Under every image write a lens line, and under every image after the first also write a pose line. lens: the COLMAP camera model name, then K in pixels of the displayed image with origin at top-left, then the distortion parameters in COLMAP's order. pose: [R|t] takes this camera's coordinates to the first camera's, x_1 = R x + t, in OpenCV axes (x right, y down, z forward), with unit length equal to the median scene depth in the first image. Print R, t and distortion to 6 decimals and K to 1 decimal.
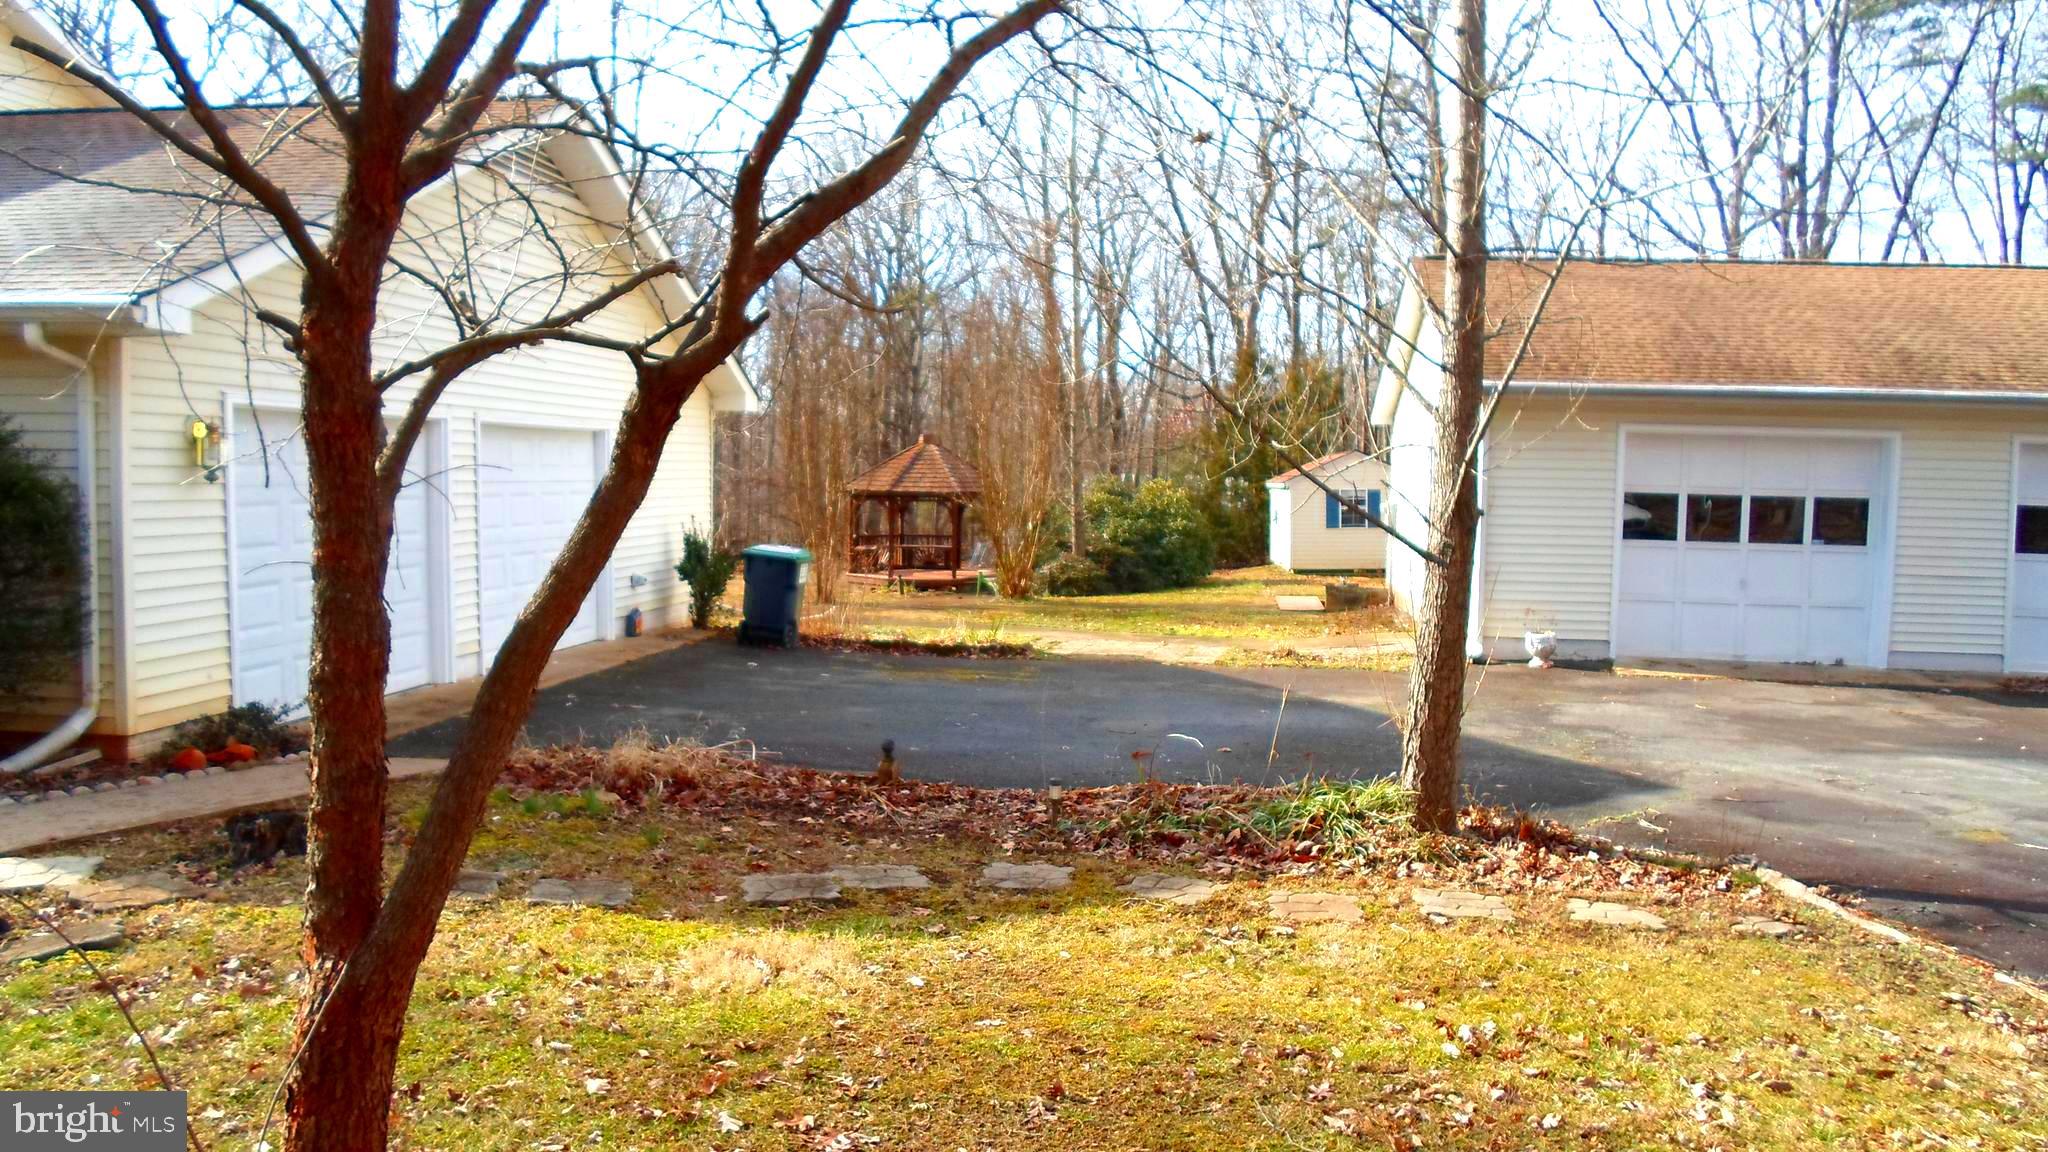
lens RADIAL K [[1573.8, 0, 1020.0], [0, 1573.8, 562.7], [0, 0, 1]] dist [-0.024270, -0.000348]
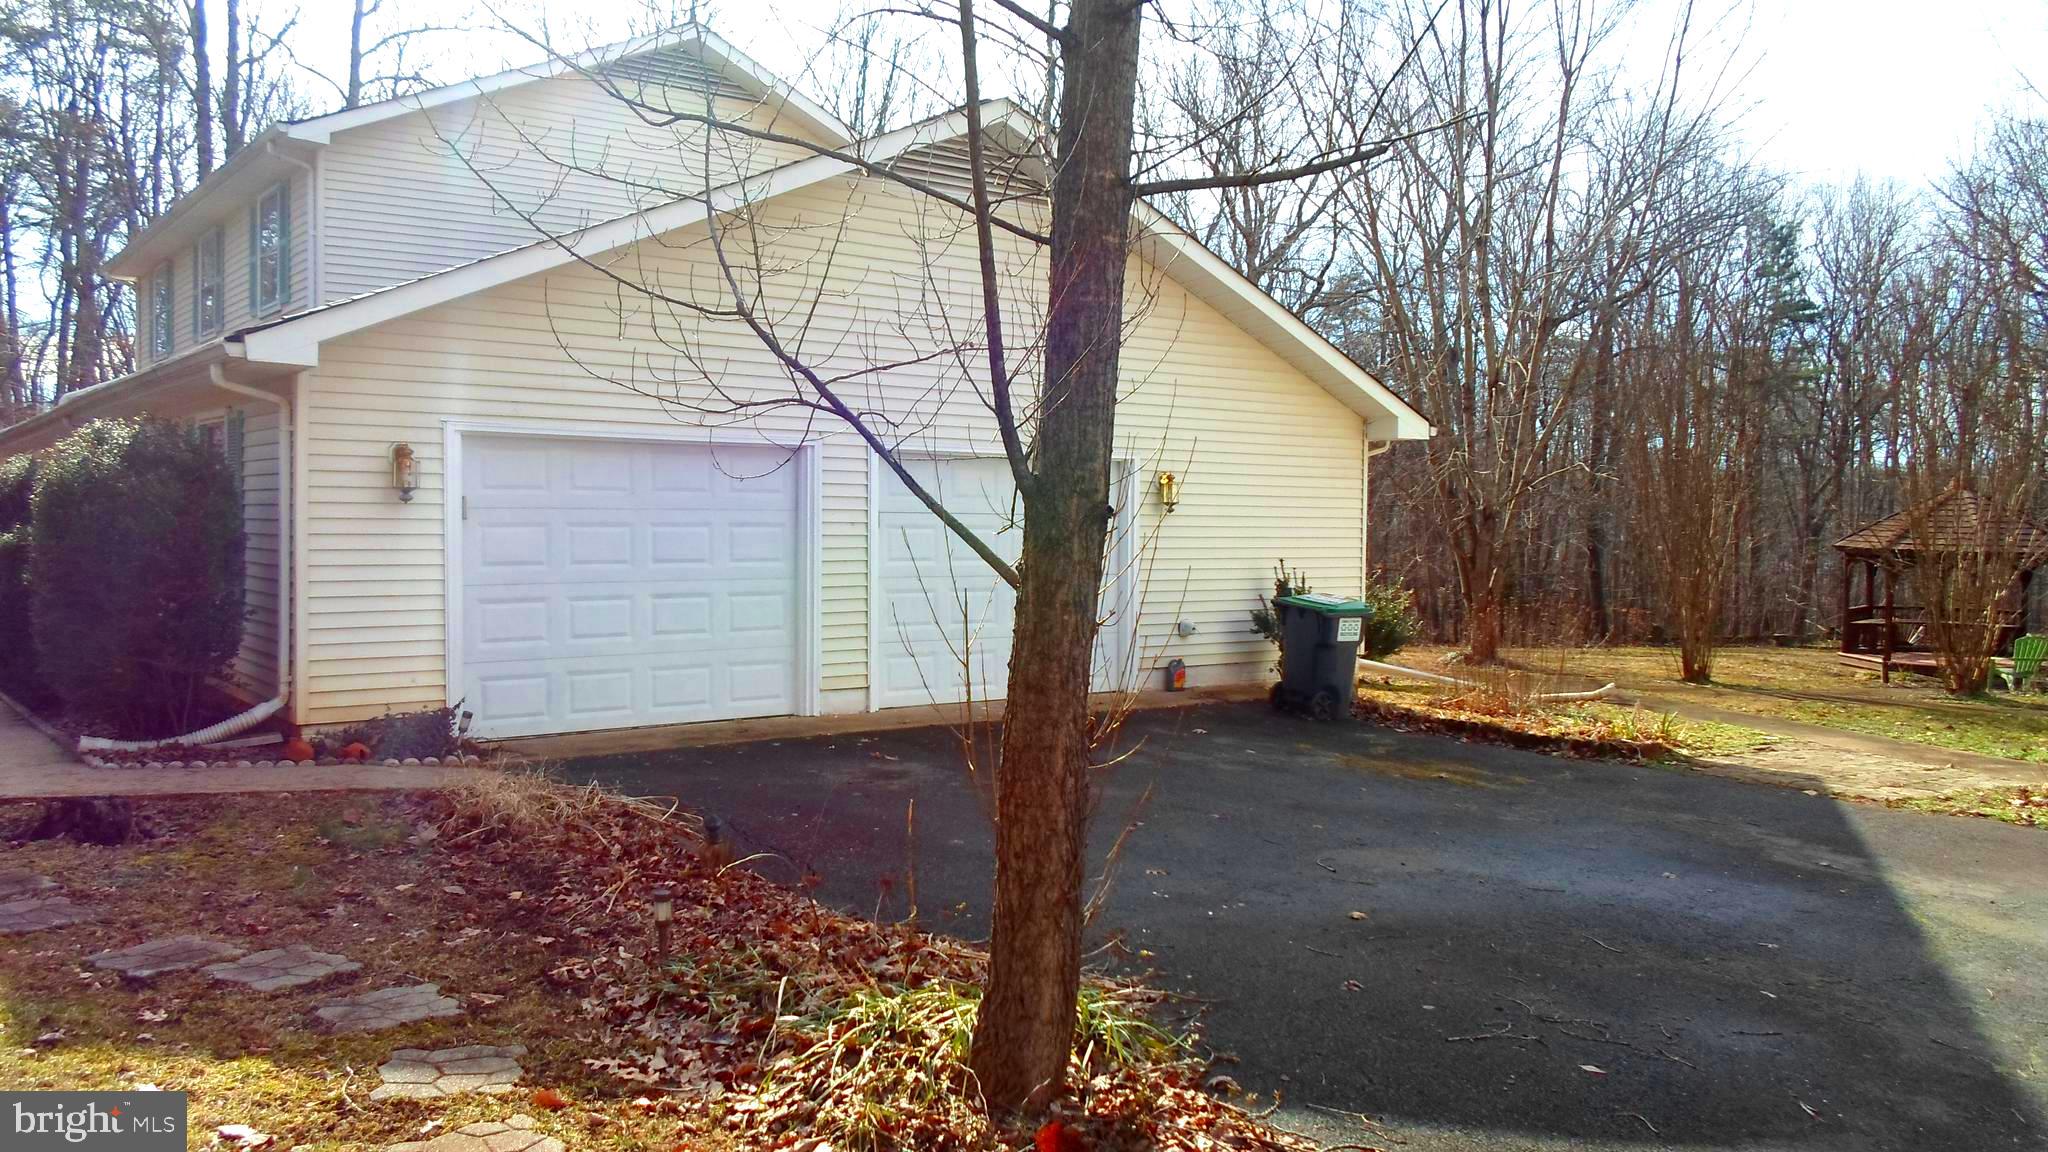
lens RADIAL K [[1573.8, 0, 1020.9], [0, 1573.8, 575.0], [0, 0, 1]] dist [-0.024270, -0.000348]
pose [[0.721096, 0.023456, -0.692438, 0.748080], [-0.045716, 0.998860, -0.013772, -0.006743], [0.691326, 0.041586, 0.721346, 0.693600]]
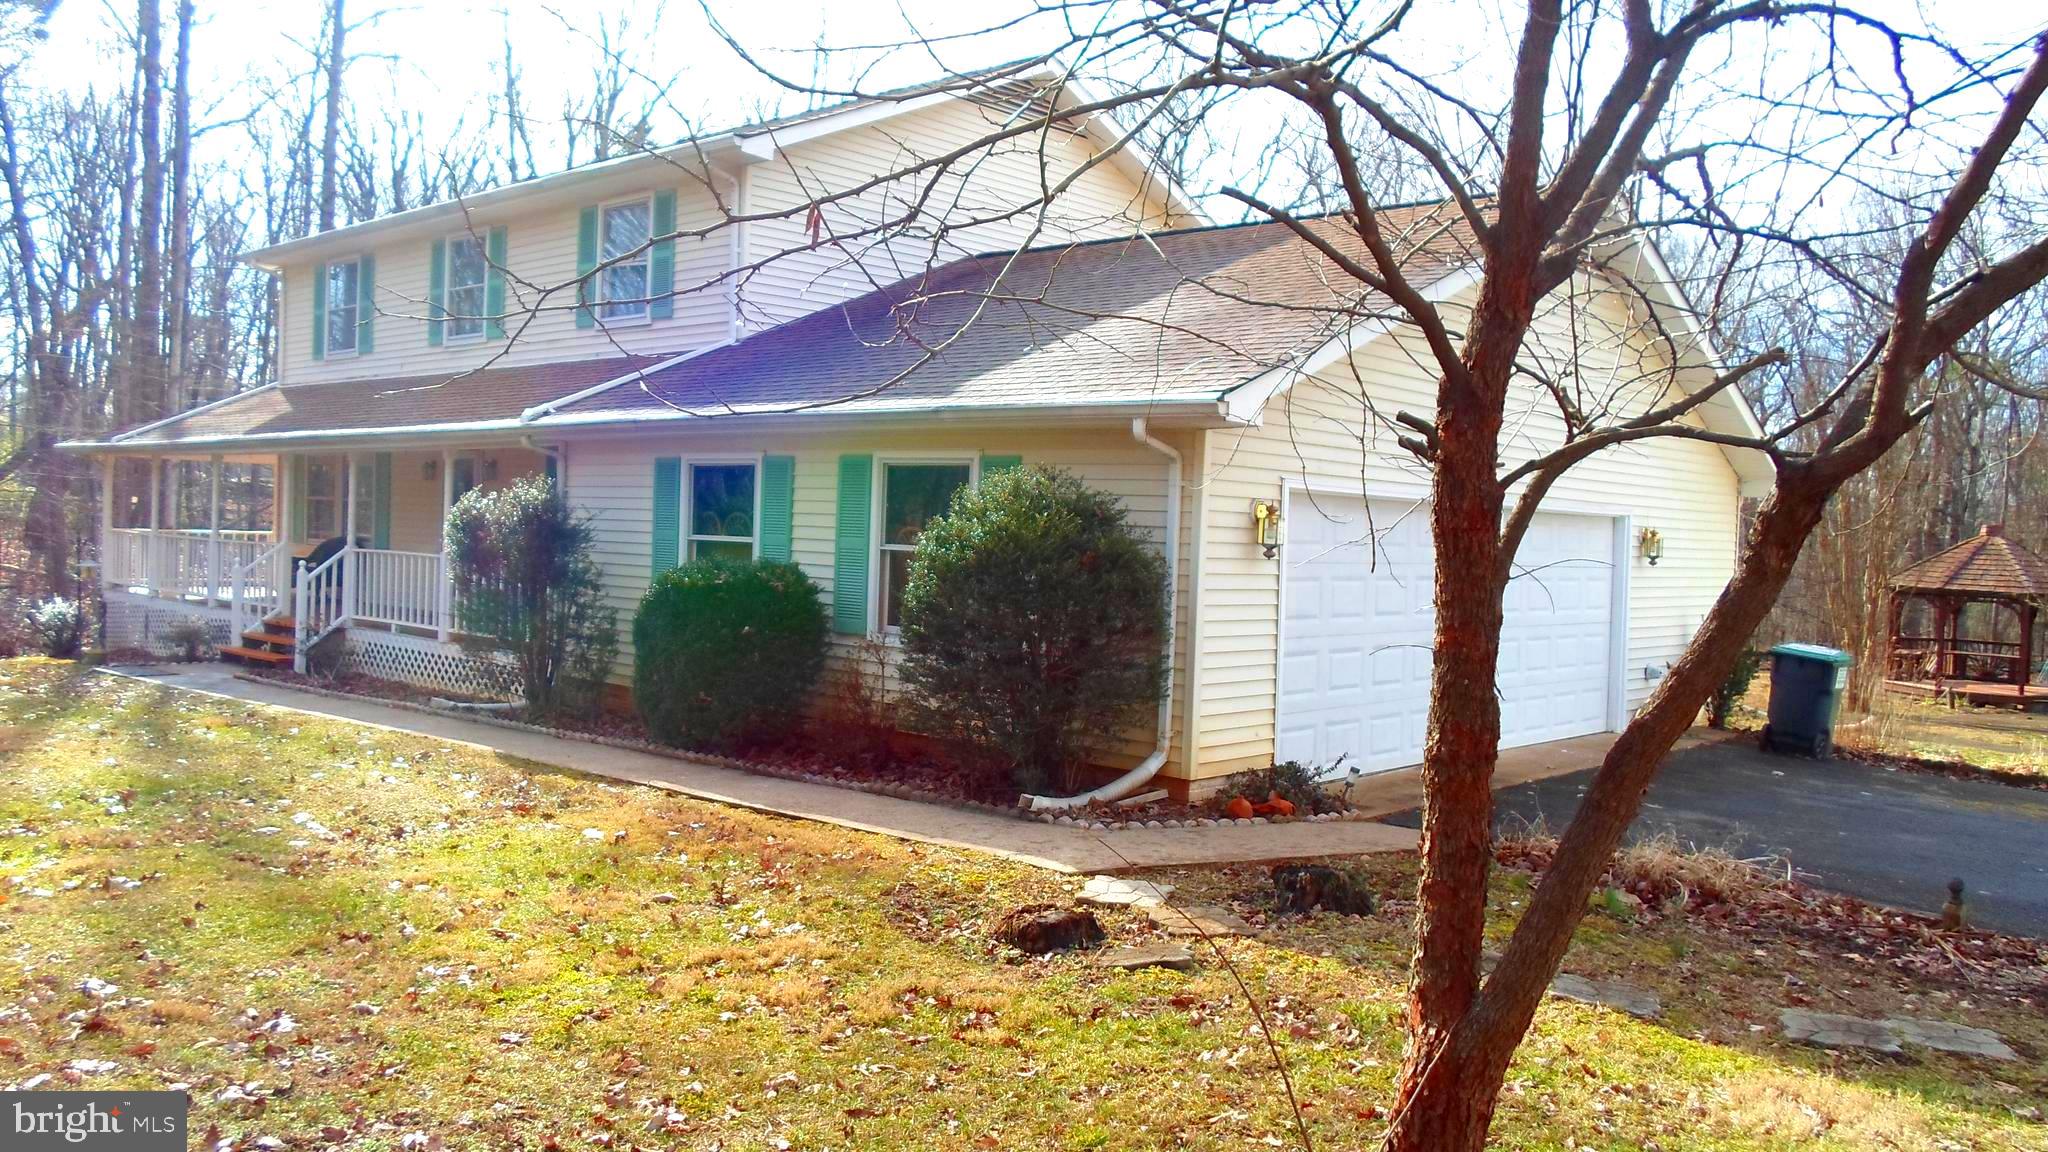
lens RADIAL K [[1573.8, 0, 1022.0], [0, 1573.8, 558.2], [0, 0, 1]] dist [-0.024270, -0.000348]
pose [[0.818419, 0.030780, -0.573797, -0.028779], [-0.062127, 0.997451, -0.035107, -0.002475], [0.571253, 0.064381, 0.818245, -0.015381]]
